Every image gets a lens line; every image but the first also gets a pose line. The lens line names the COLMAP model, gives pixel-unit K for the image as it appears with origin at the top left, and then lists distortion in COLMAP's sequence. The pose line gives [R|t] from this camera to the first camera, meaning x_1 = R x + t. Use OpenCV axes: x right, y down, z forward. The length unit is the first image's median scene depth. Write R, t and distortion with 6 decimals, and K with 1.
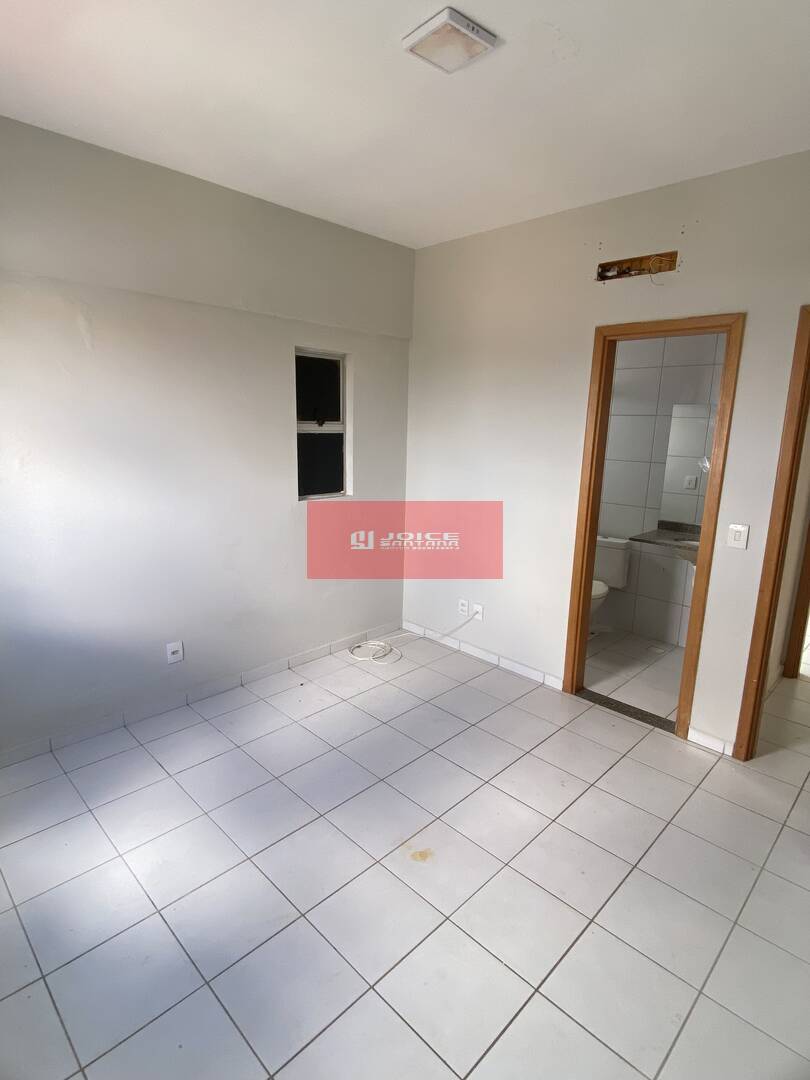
lens RADIAL K [[564.1, 0, 398.9], [0, 564.1, 532.3], [0, 0, 1]] dist [0.047427, -0.046405]
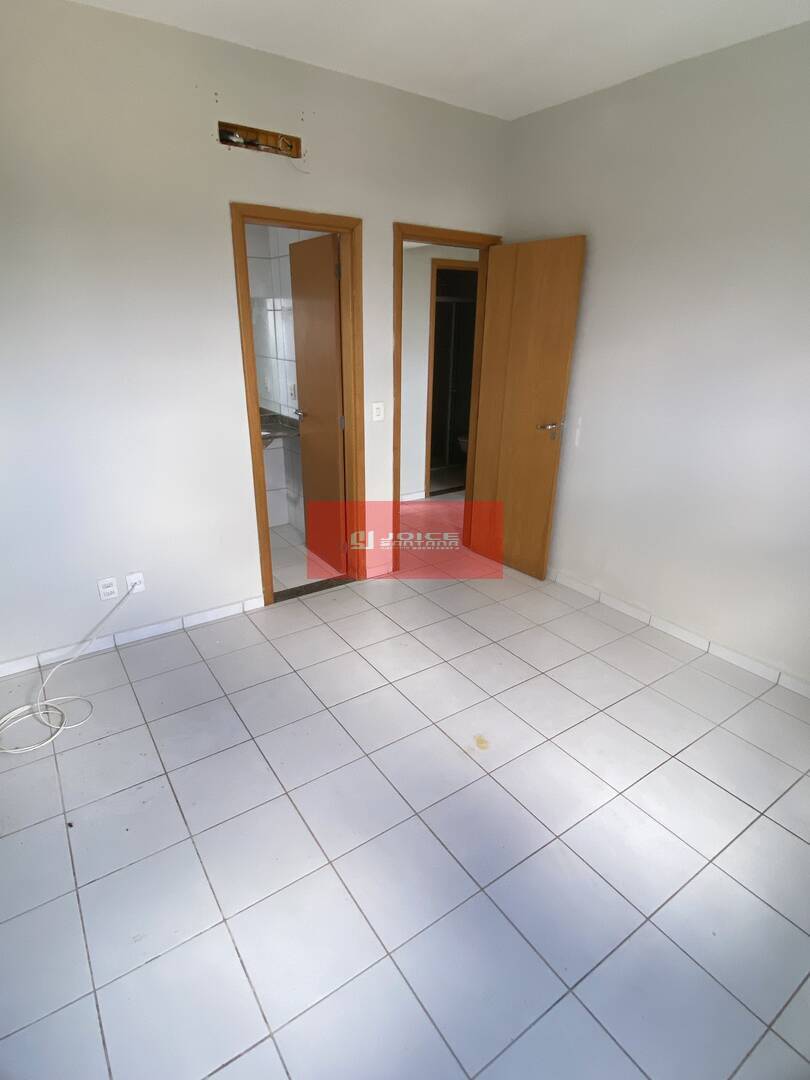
lens RADIAL K [[564.1, 0, 398.9], [0, 564.1, 532.3], [0, 0, 1]] dist [0.047427, -0.046405]
pose [[0.184944, -0.360912, 0.914078, -0.580112], [0.187700, 0.925973, 0.327632, -0.129811], [-0.964658, 0.110978, 0.238996, 0.592778]]
